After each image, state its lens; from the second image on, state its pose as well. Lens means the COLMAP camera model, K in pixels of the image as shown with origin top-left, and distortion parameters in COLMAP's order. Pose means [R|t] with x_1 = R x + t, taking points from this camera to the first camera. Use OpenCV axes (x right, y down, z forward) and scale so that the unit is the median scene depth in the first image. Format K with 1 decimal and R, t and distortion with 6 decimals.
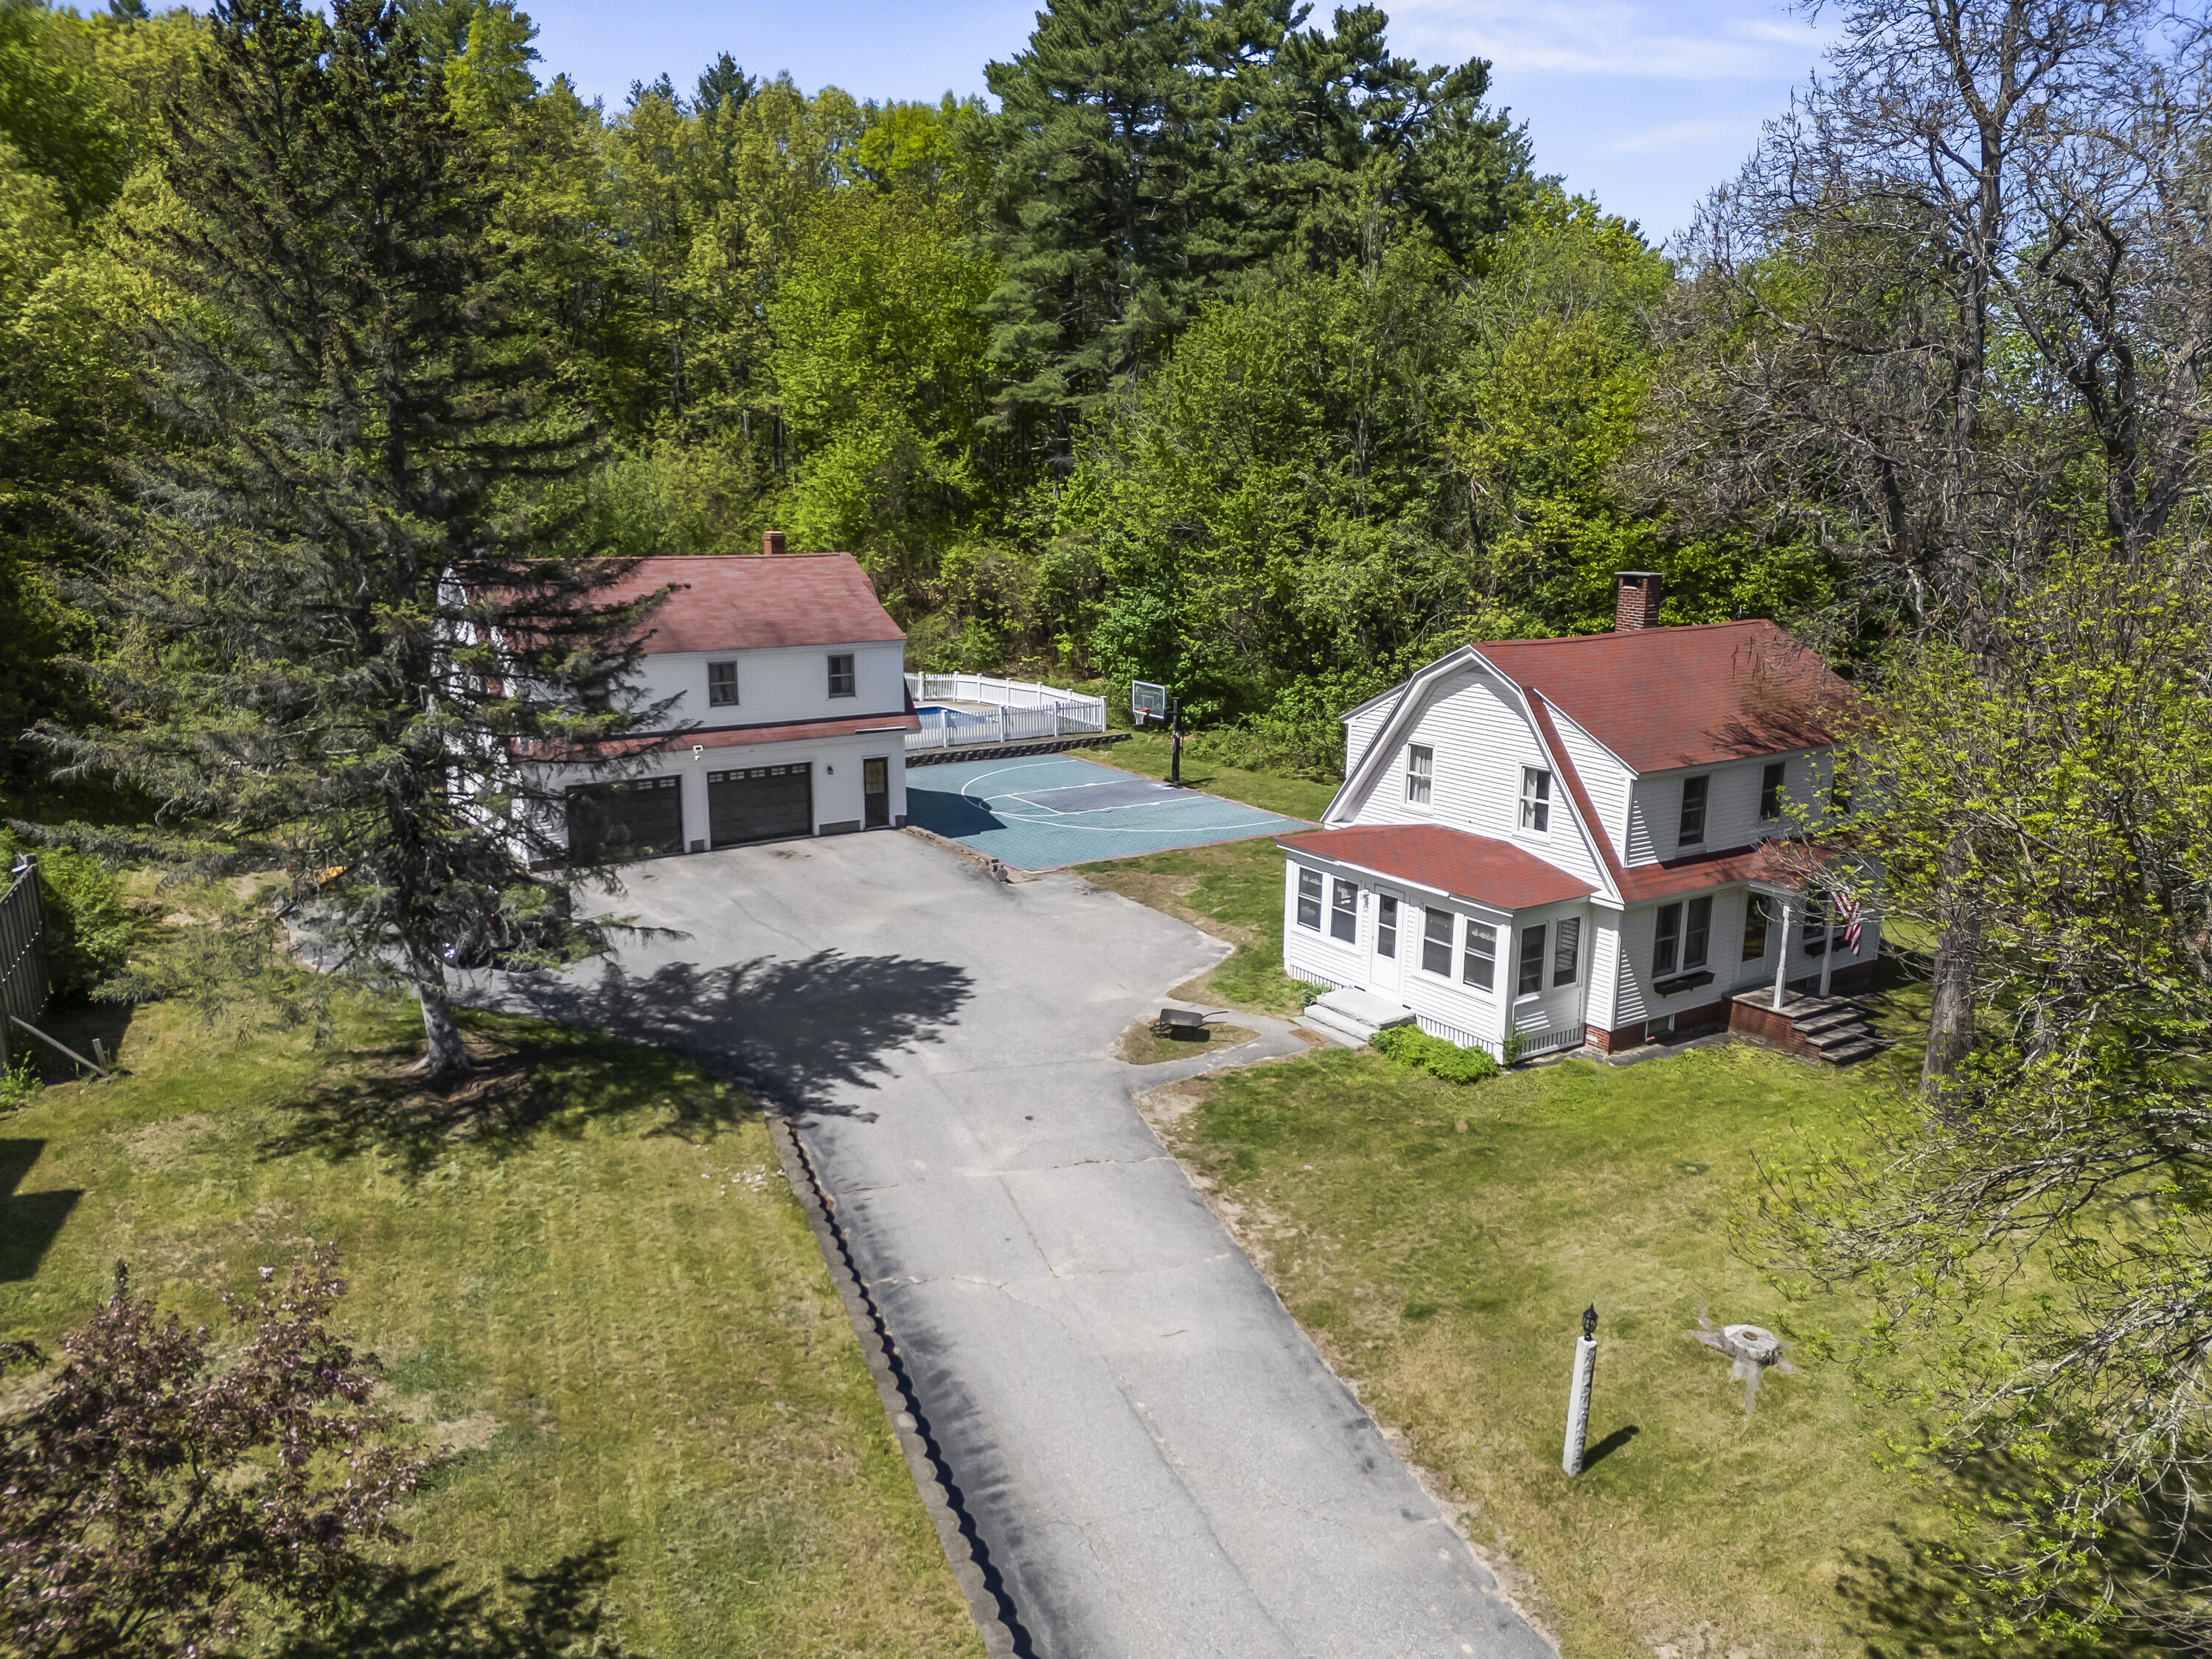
lens RADIAL K [[1635.6, 0, 1106.0], [0, 1635.6, 829.5], [0, 0, 1]] dist [0.097628, -0.106899]
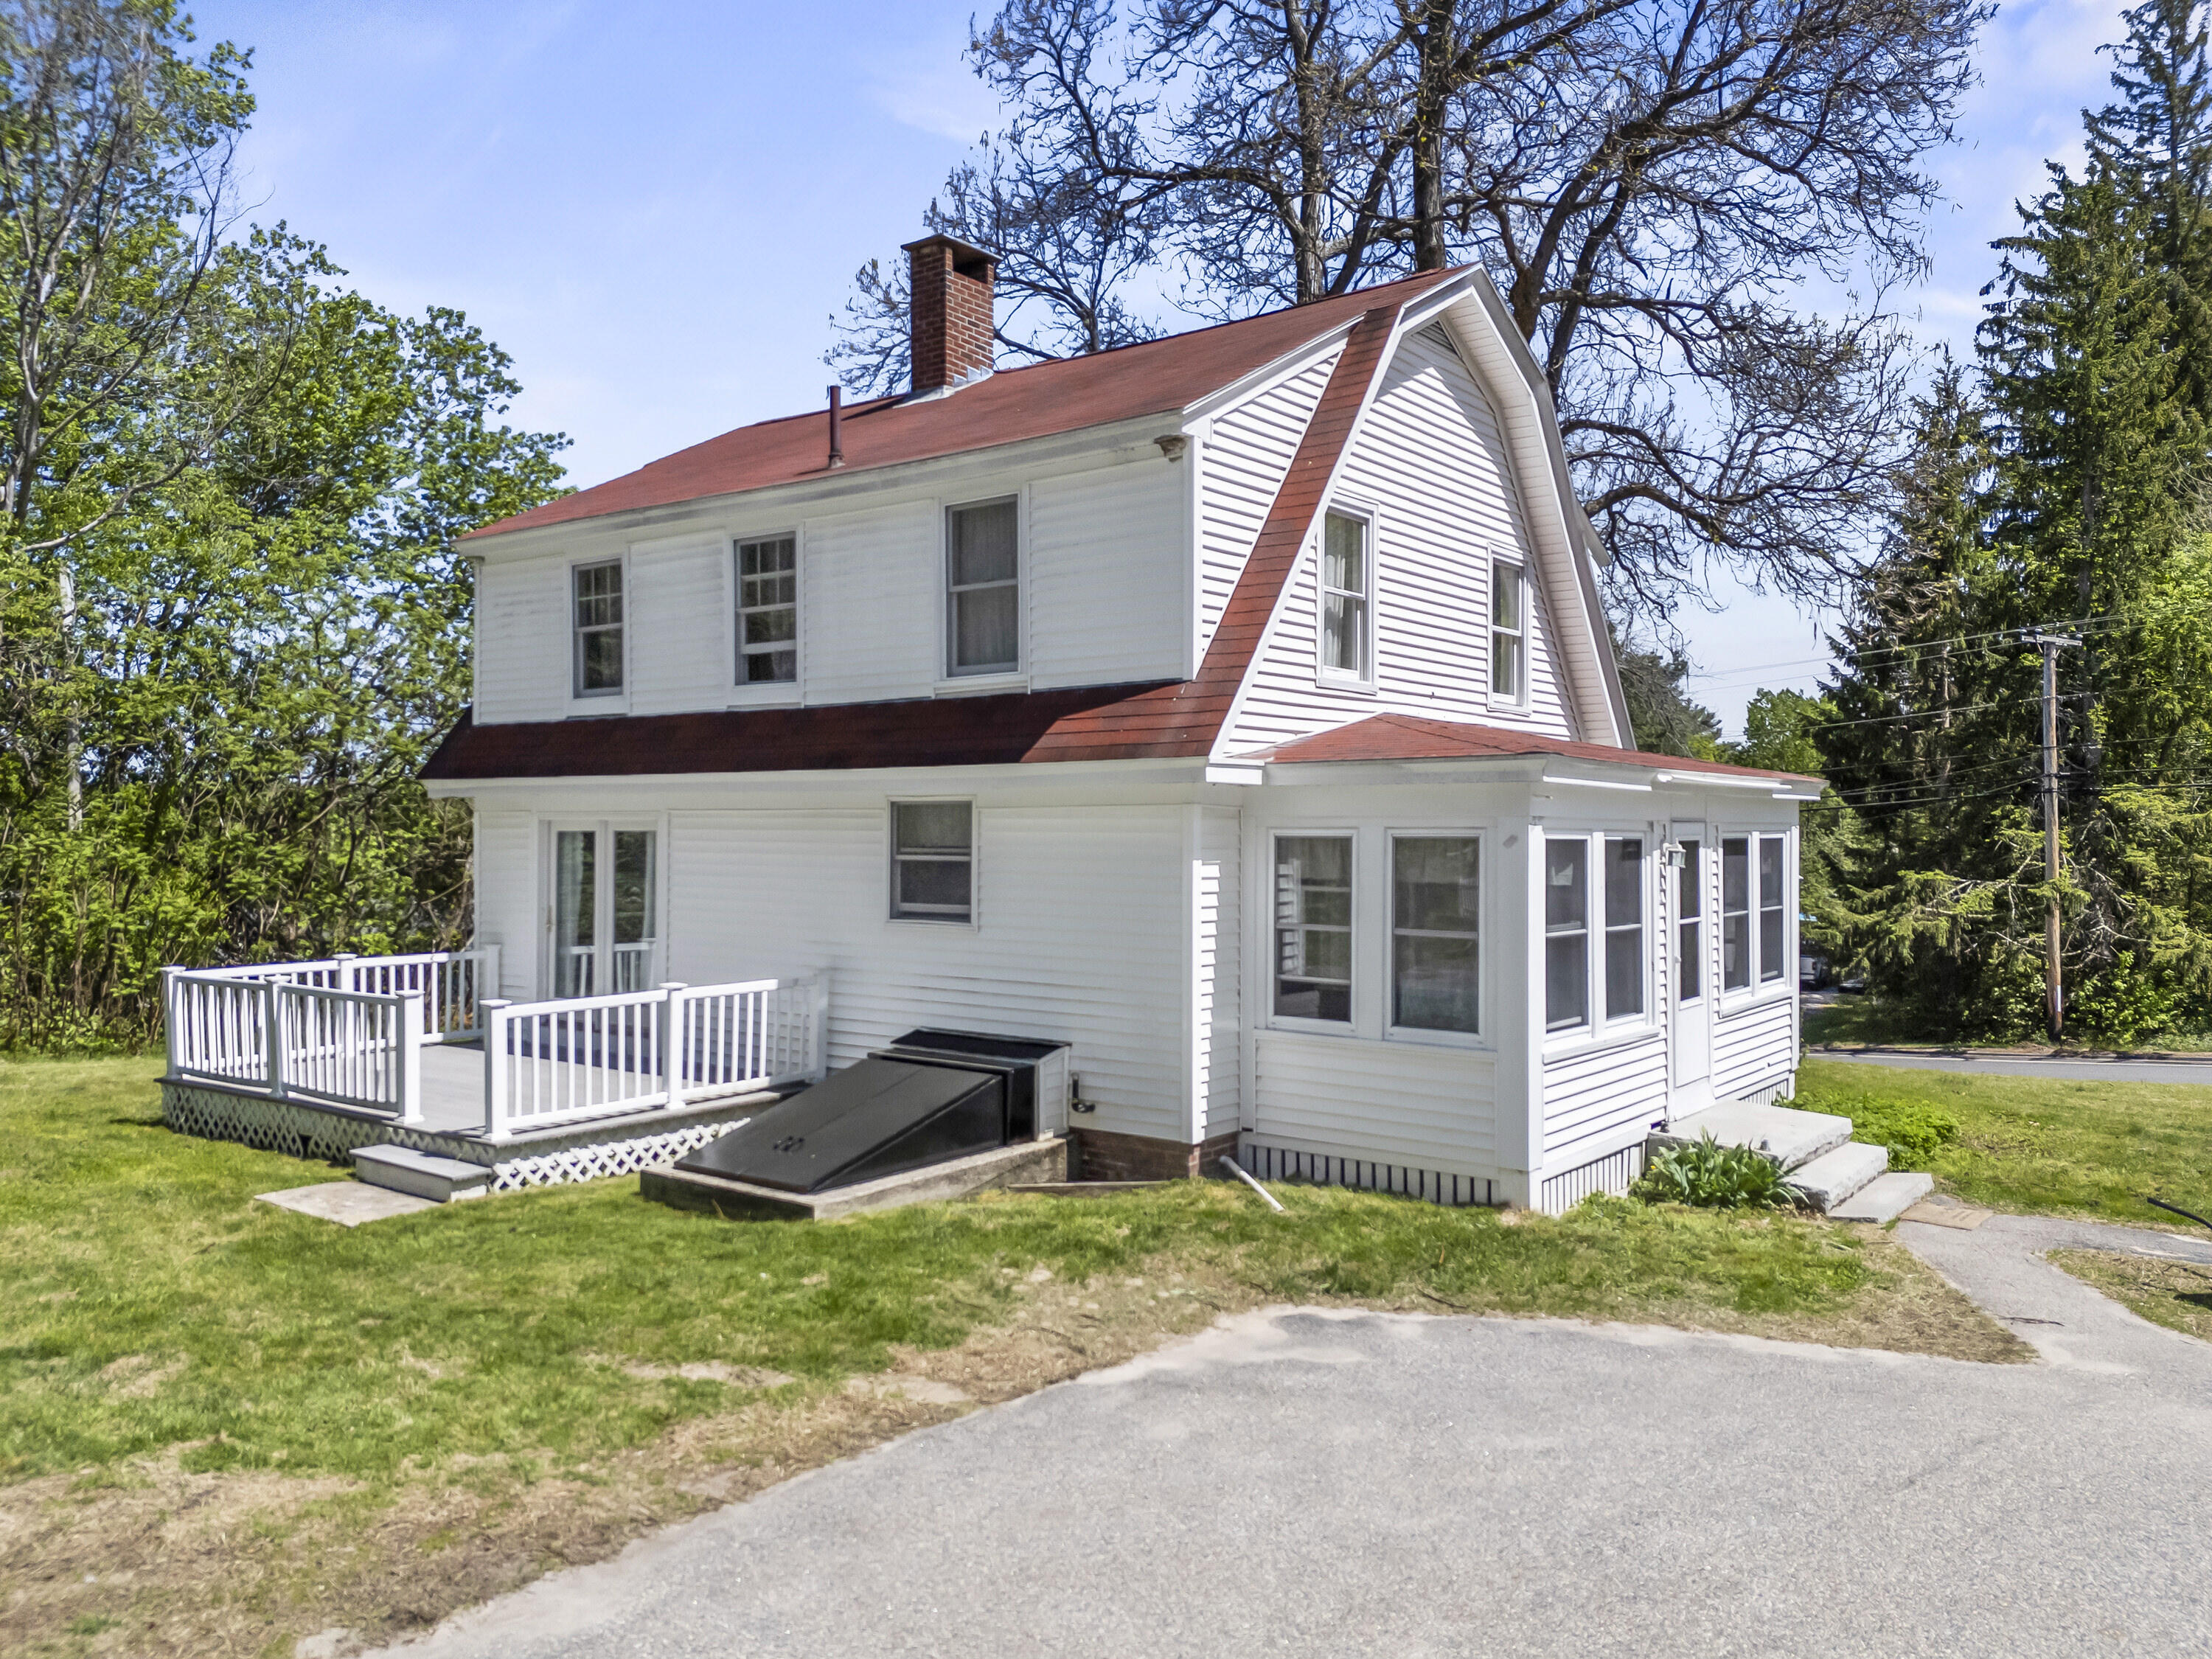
lens RADIAL K [[1635.6, 0, 1106.0], [0, 1635.6, 829.5], [0, 0, 1]] dist [0.097628, -0.106899]
pose [[-0.330604, -0.010128, 0.943715, -0.153807], [0.199289, 0.976645, 0.080297, -0.021939], [-0.922488, 0.214618, -0.320865, 1.221017]]
